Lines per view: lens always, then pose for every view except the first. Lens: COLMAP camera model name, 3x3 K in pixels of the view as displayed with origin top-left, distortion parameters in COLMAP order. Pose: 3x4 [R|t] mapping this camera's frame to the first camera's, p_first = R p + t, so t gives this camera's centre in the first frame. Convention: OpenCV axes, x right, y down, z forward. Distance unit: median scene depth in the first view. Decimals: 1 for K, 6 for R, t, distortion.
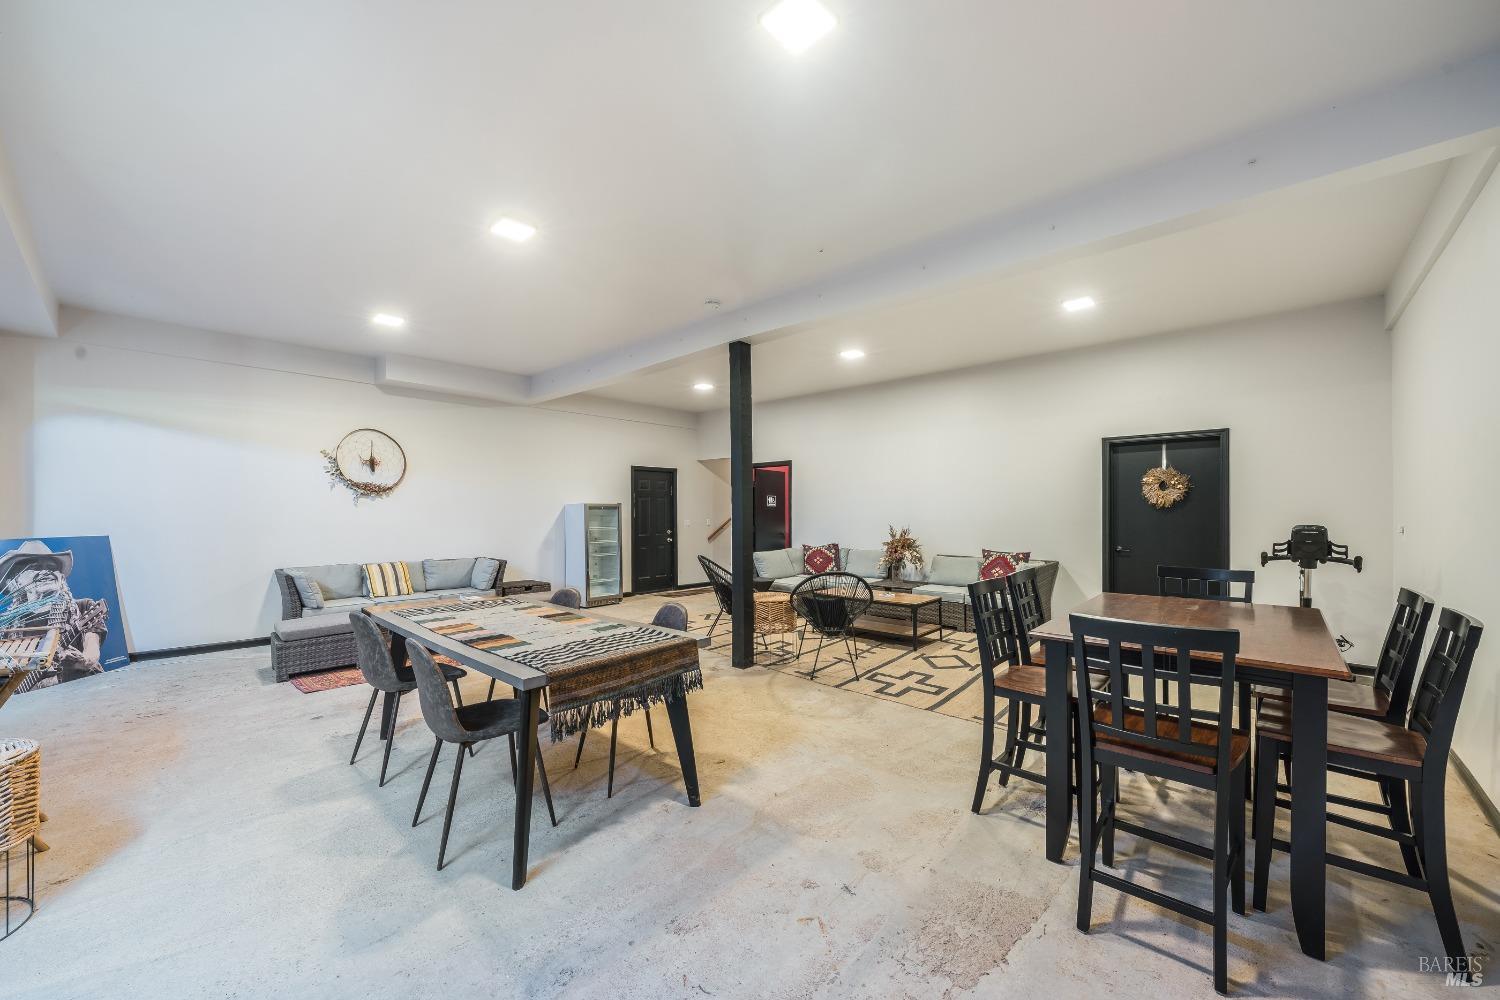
lens RADIAL K [[568.3, 0, 745.7], [0, 568.3, 503.4], [0, 0, 1]] dist [0.017463, 0.000077]
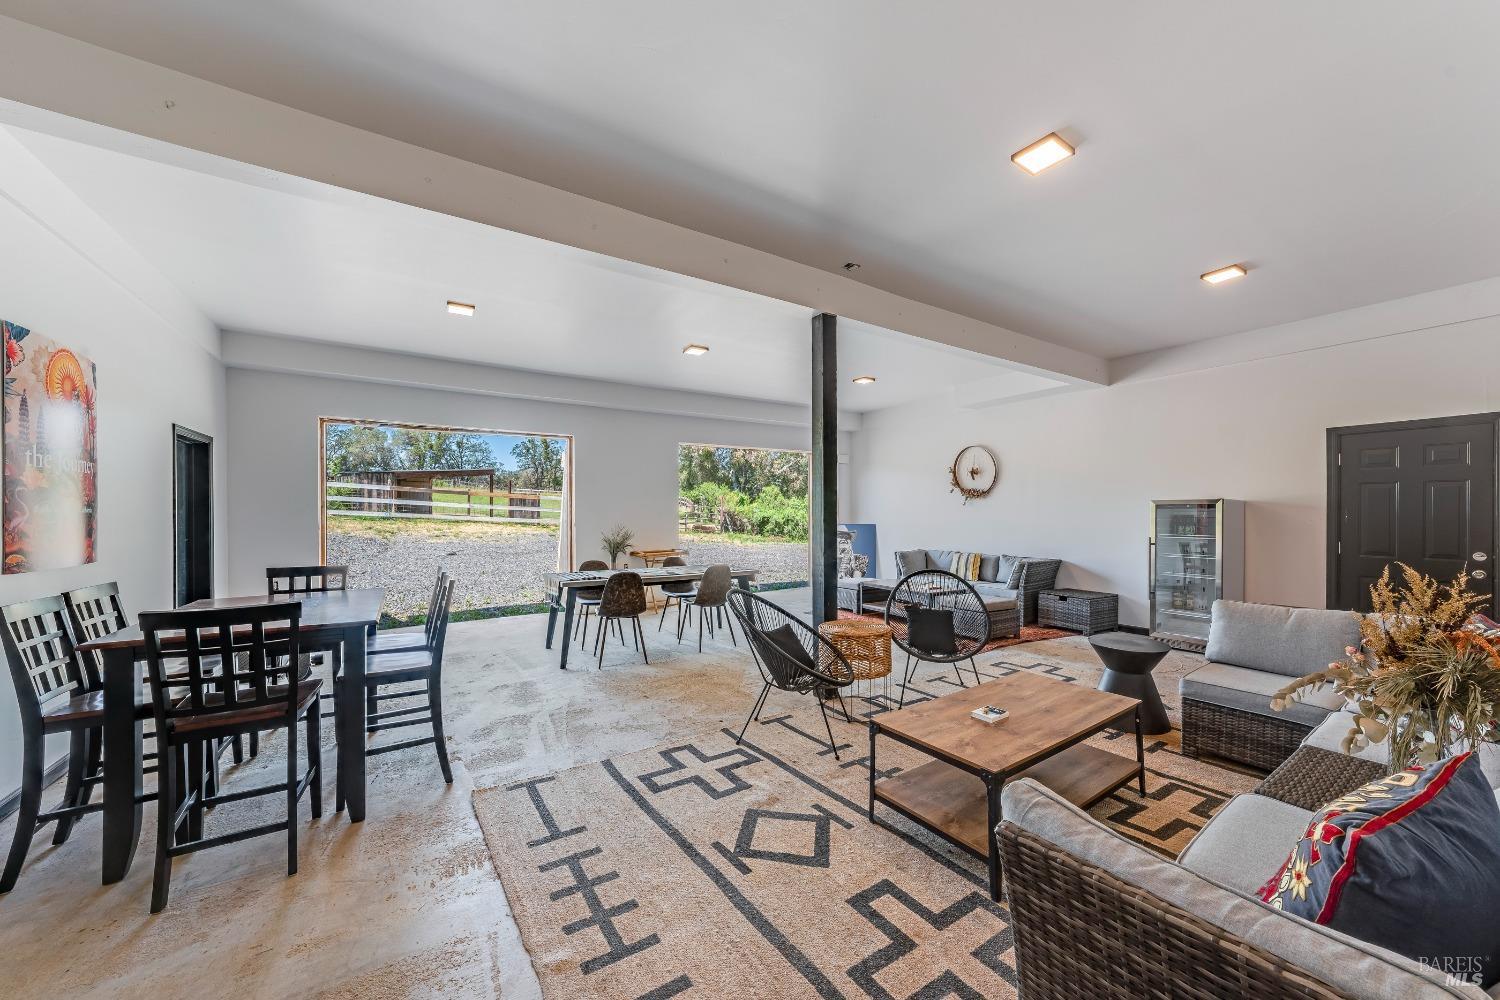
lens RADIAL K [[542.5, 0, 754.6], [0, 542.5, 509.4], [0, 0, 1]] dist [-0.002541, -0.000056]
pose [[-0.250223, -0.008052, -0.968155, 0.857082], [0.012276, 0.999859, -0.011489, 0.024680], [0.968110, -0.014760, -0.250089, 1.200628]]
